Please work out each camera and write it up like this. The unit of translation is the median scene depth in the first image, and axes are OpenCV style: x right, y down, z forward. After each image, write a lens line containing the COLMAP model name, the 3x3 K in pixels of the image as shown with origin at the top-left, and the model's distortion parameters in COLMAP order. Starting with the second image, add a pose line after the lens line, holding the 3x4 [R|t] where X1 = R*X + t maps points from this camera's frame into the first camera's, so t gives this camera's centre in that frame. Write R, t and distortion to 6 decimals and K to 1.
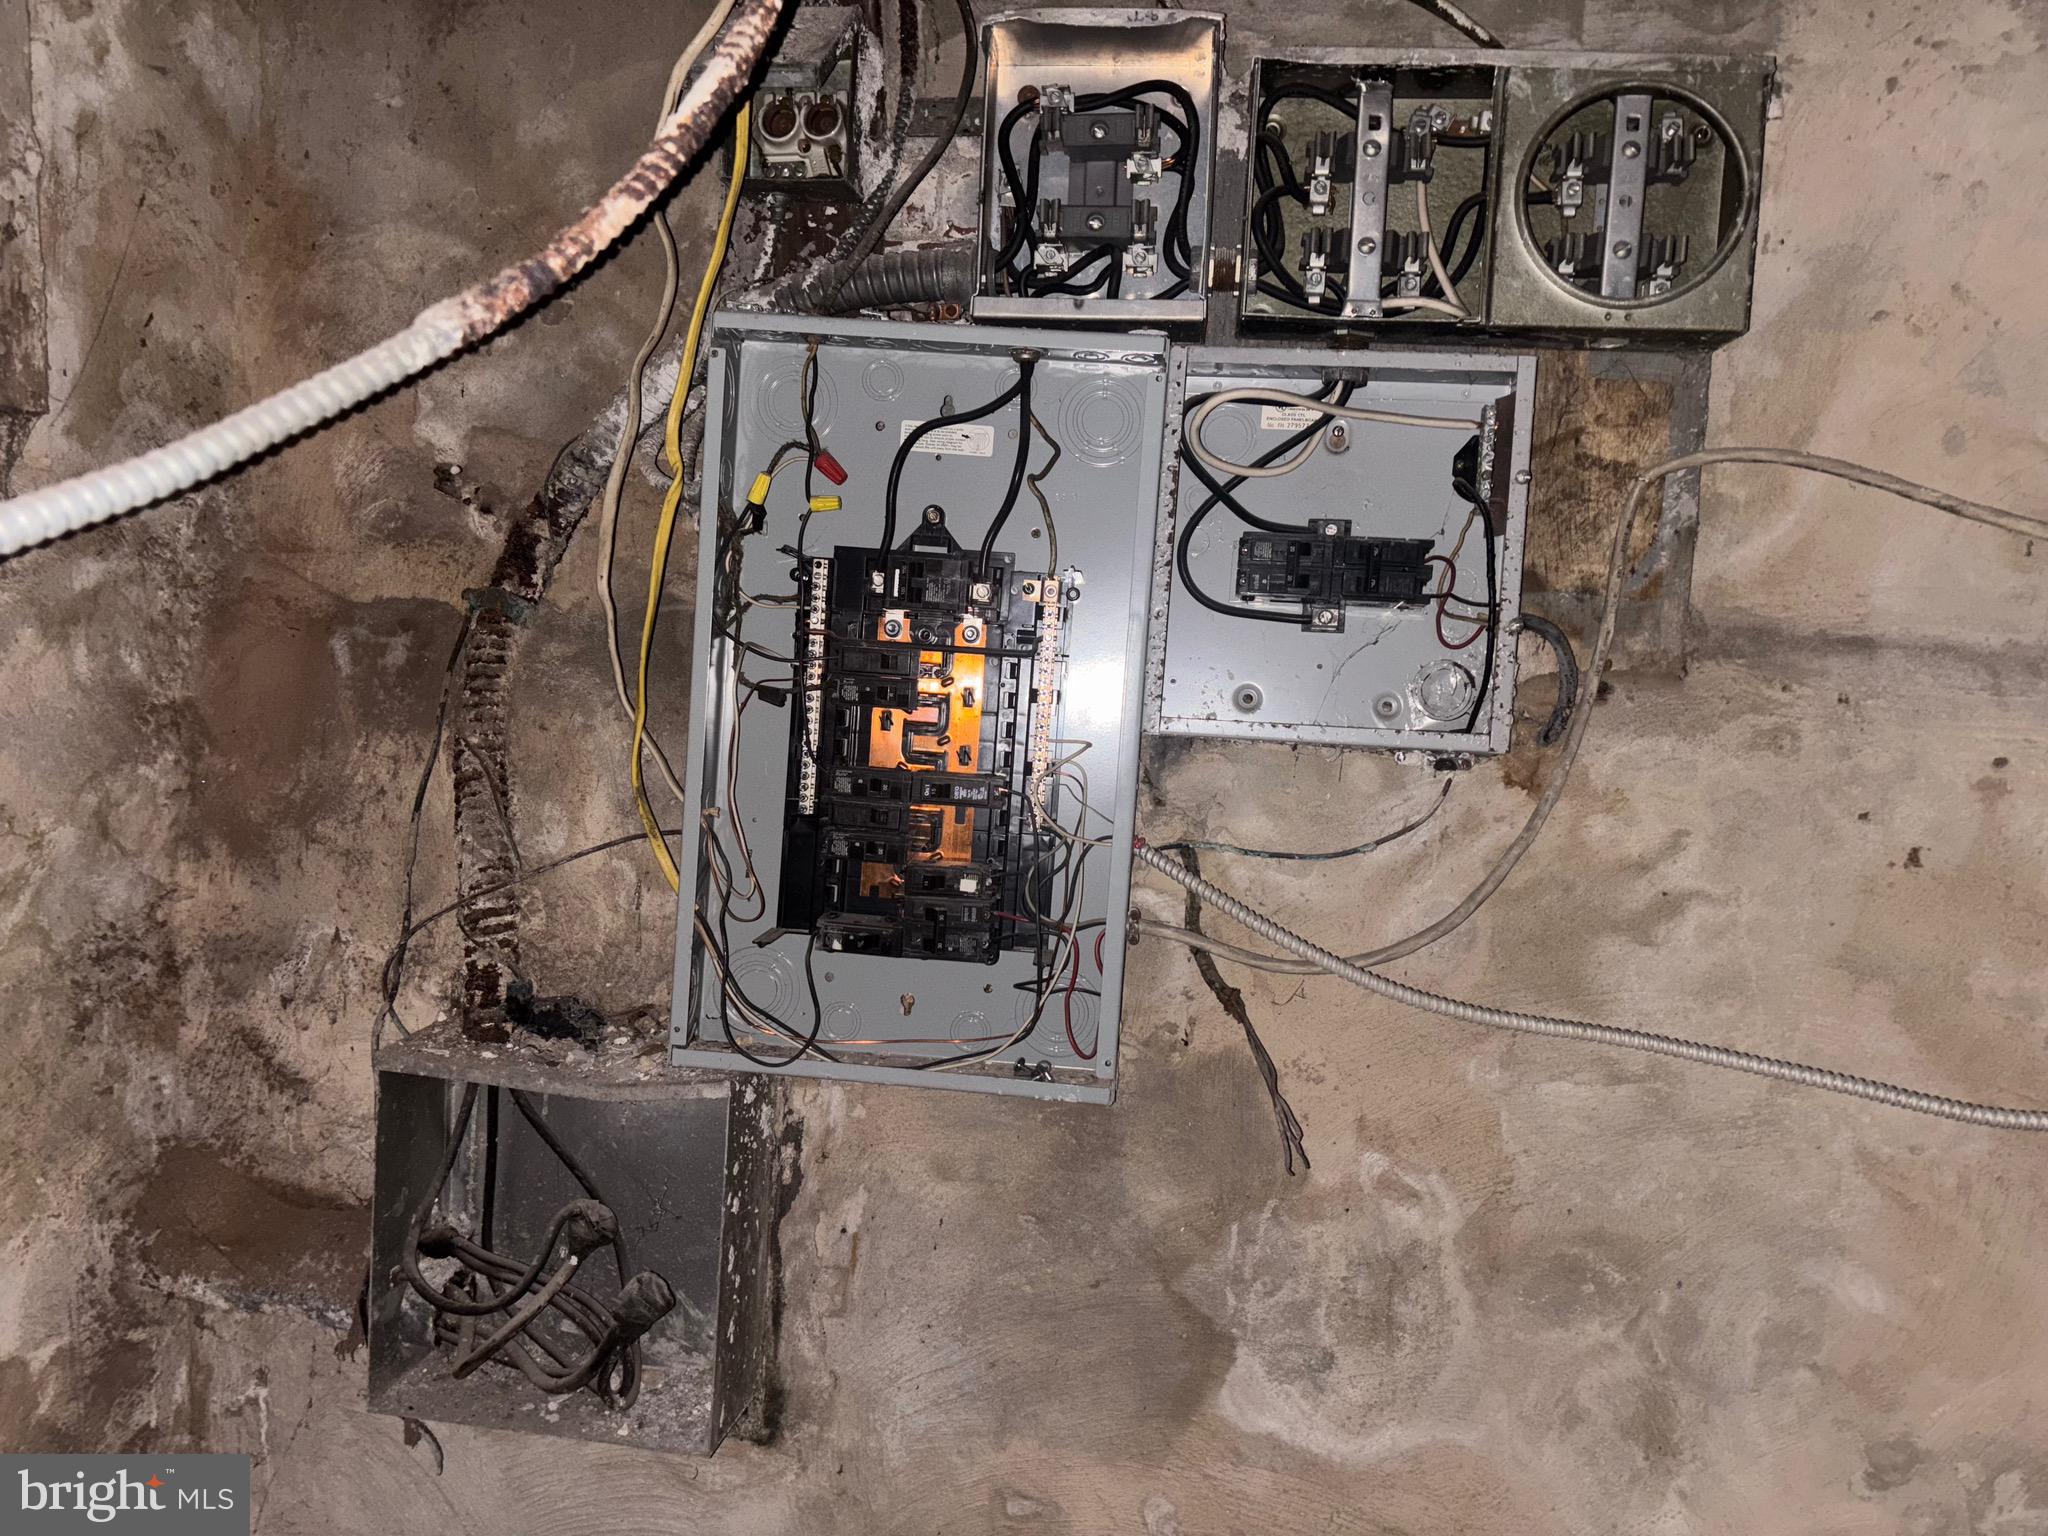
lens RADIAL K [[1560.9, 0, 1011.3], [0, 1560.9, 779.6], [0, 0, 1]] dist [0.052779, -0.058528]
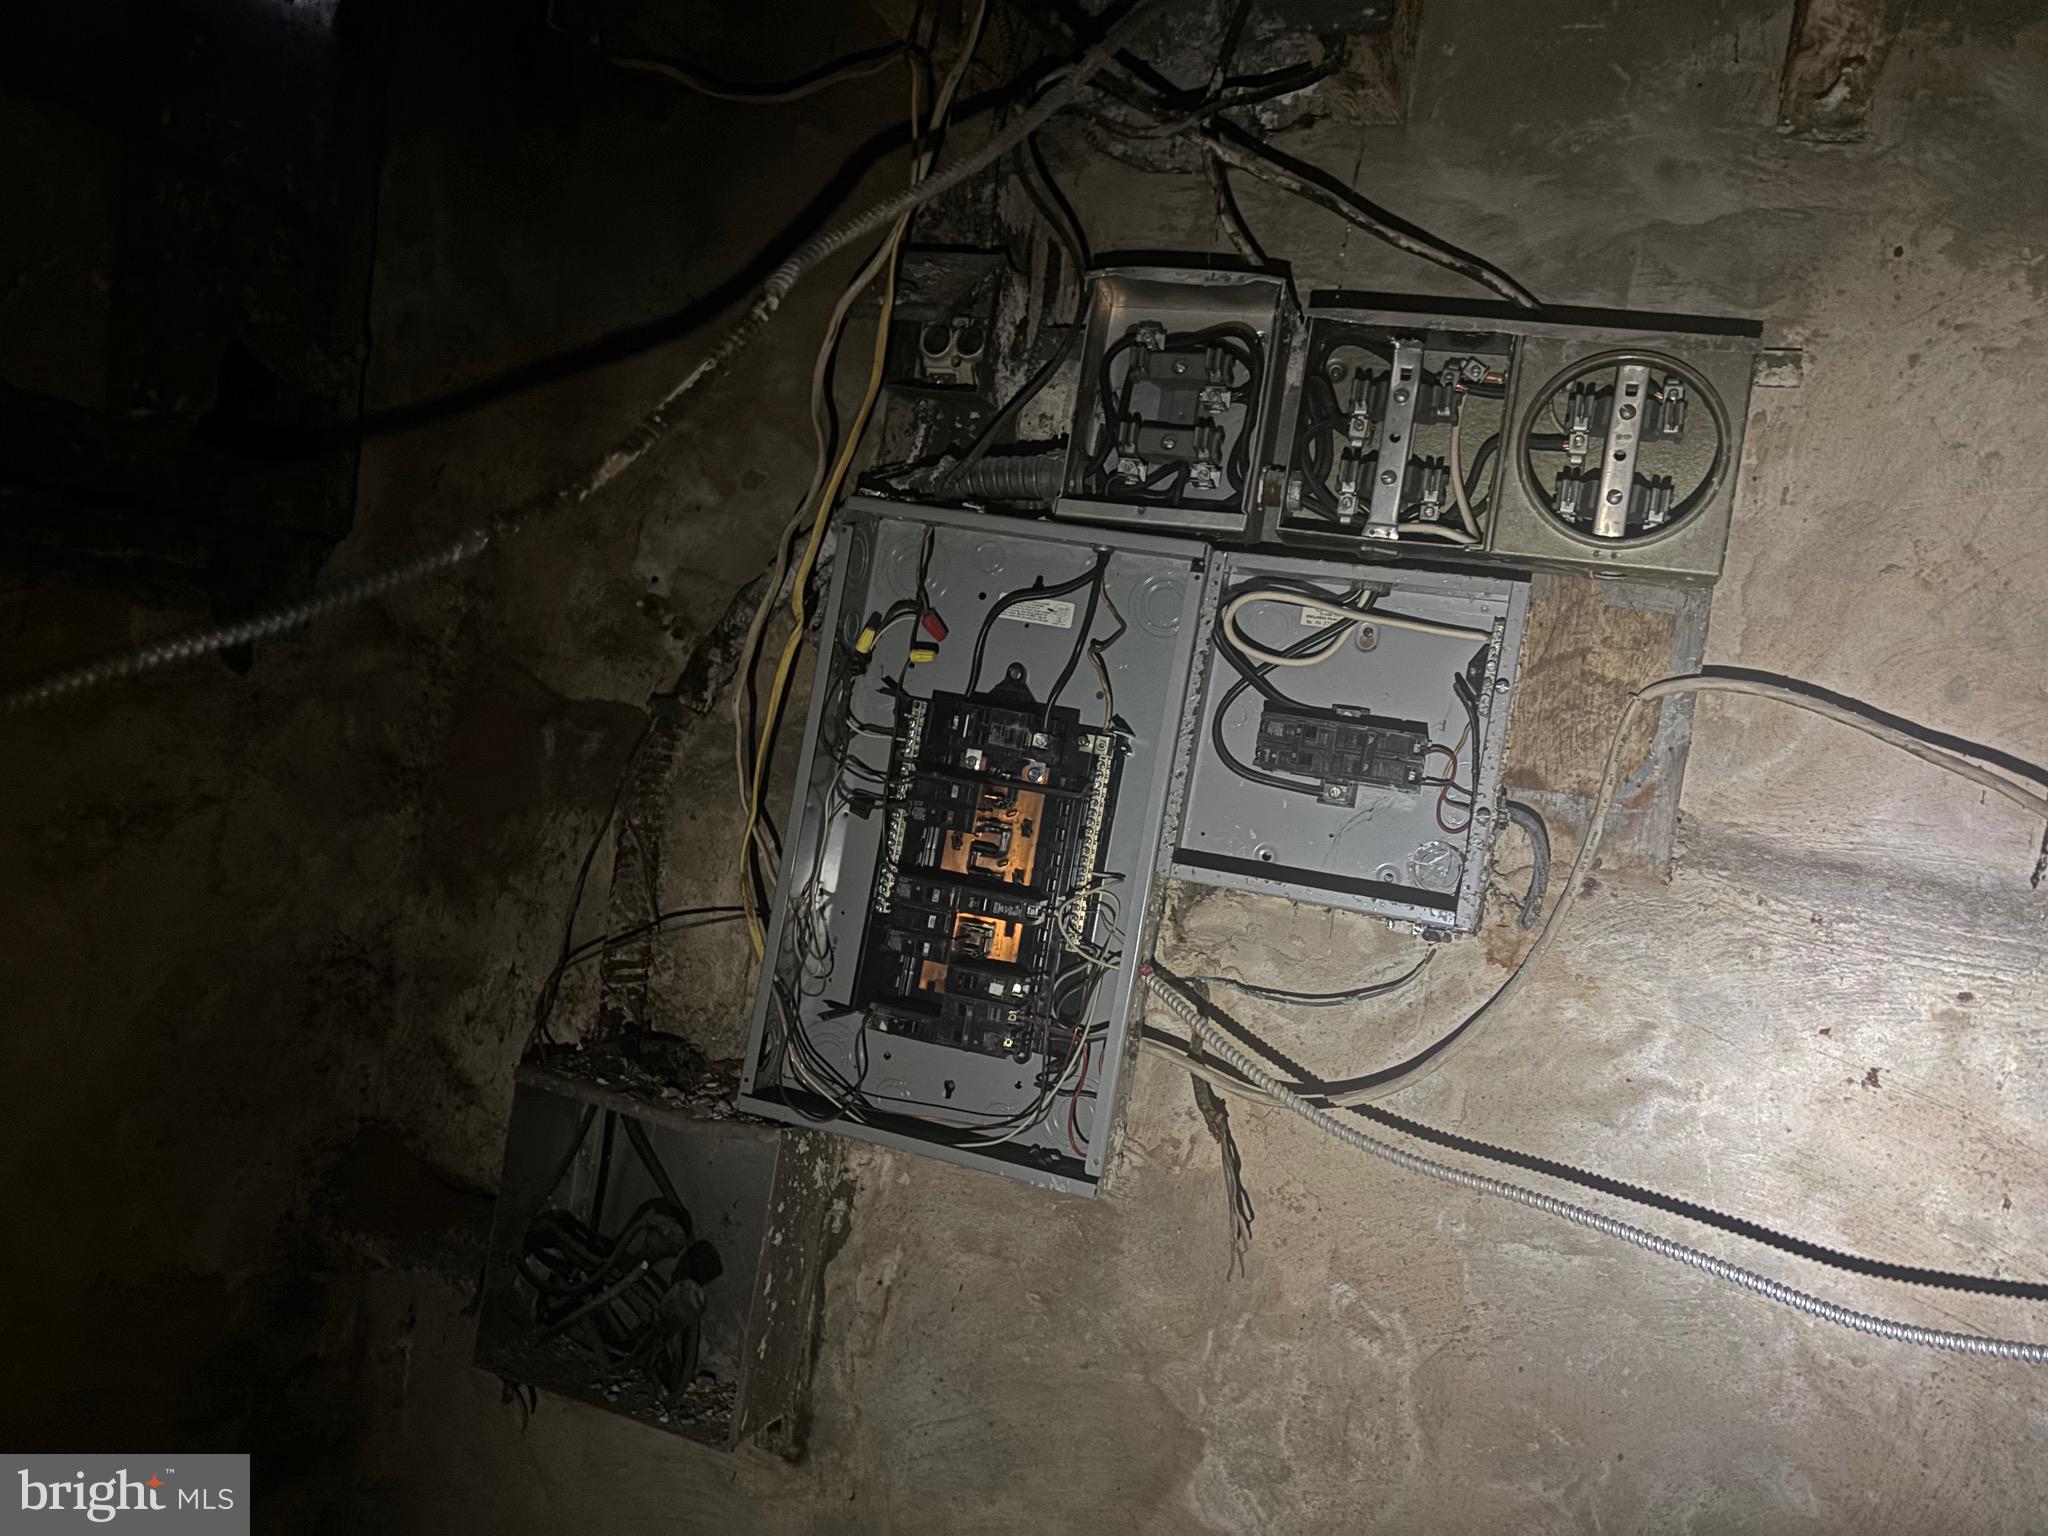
lens RADIAL K [[1560.9, 0, 1011.3], [0, 1560.9, 779.6], [0, 0, 1]] dist [0.052779, -0.058528]
pose [[0.976205, 0.100546, -0.192129, 0.182010], [-0.116067, 0.990680, -0.071289, -0.005095], [0.183170, 0.091893, 0.978777, -0.144885]]
